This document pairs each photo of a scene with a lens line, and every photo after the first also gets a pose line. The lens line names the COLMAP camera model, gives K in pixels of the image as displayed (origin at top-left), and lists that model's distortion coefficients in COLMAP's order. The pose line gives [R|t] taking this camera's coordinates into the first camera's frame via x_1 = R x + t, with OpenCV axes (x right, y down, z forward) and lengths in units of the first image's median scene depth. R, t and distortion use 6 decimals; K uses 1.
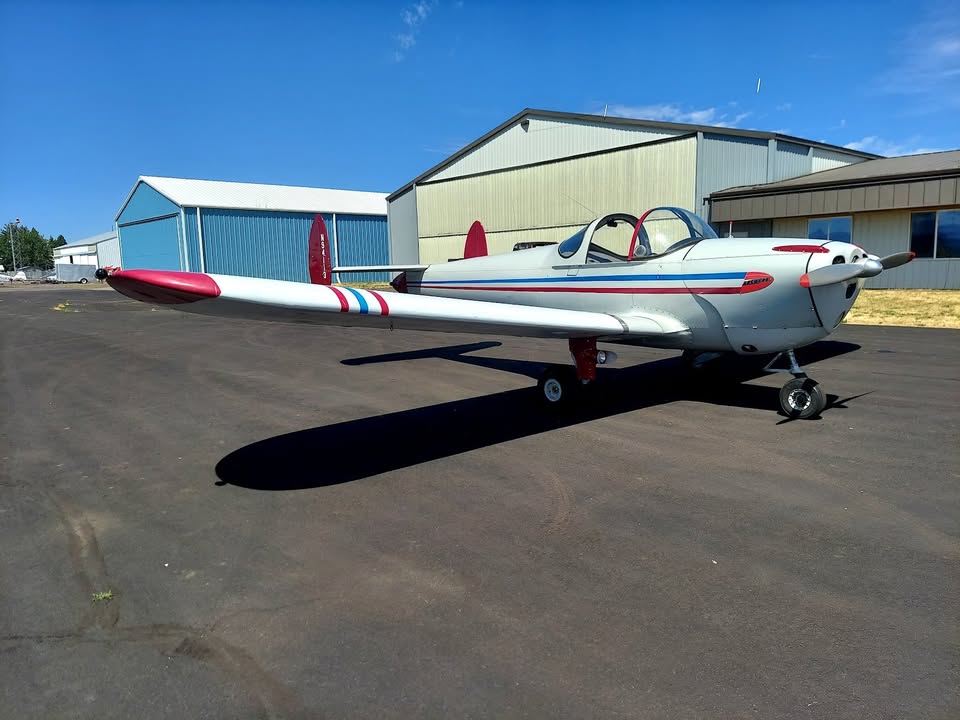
lens RADIAL K [[690.0, 0, 476.9], [0, 690.0, 380.2], [0, 0, 1]] dist [0.096522, -0.108174]
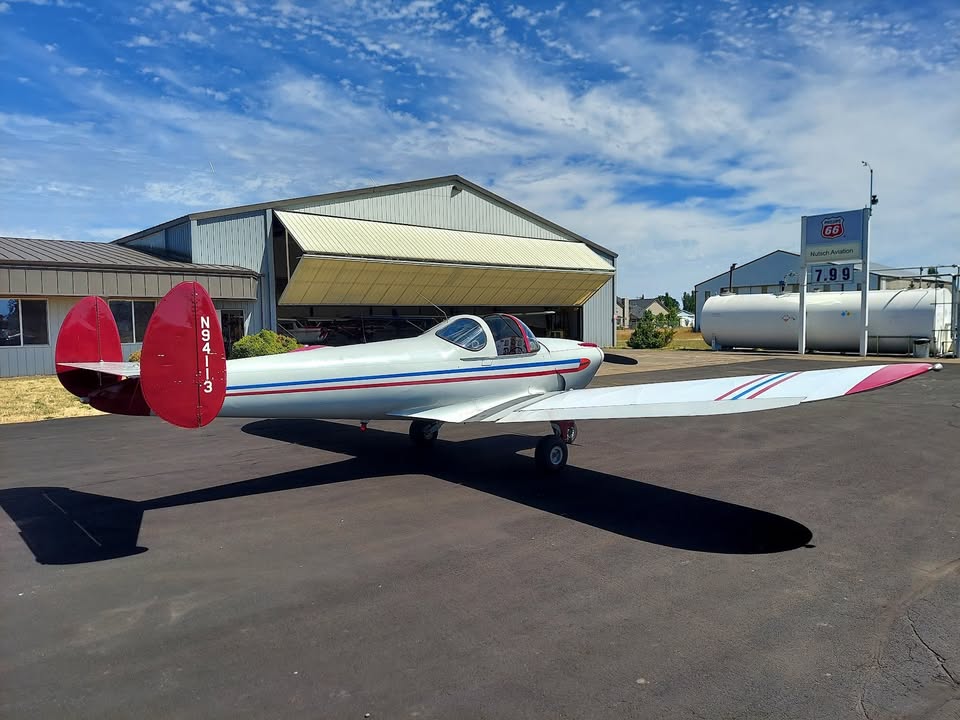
lens RADIAL K [[695.6, 0, 484.2], [0, 695.6, 379.6], [0, 0, 1]] dist [0.066206, -0.069194]
pose [[-0.011452, -0.055336, 0.998402, -0.801849], [0.173709, 0.983176, 0.056485, -0.151303], [-0.984730, 0.174078, -0.001647, 0.783244]]
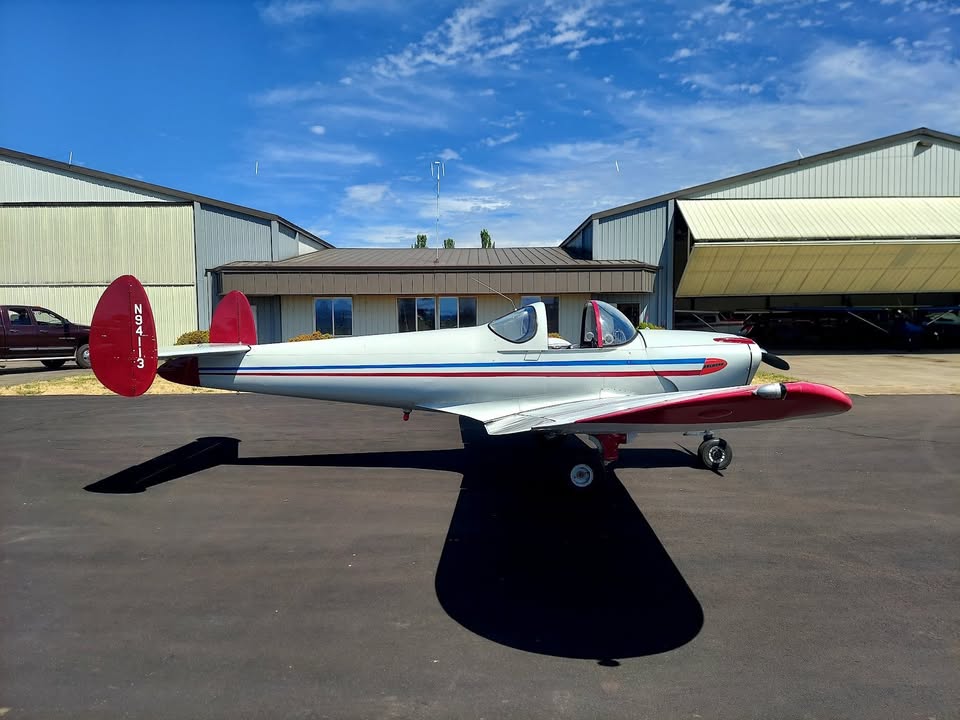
lens RADIAL K [[693.1, 0, 480.2], [0, 693.1, 372.5], [0, 0, 1]] dist [0.069498, -0.068715]
pose [[0.653694, -0.034441, 0.755975, -0.525209], [0.114151, 0.992021, -0.053511, -0.068167], [-0.748100, 0.121275, 0.652410, 0.307833]]
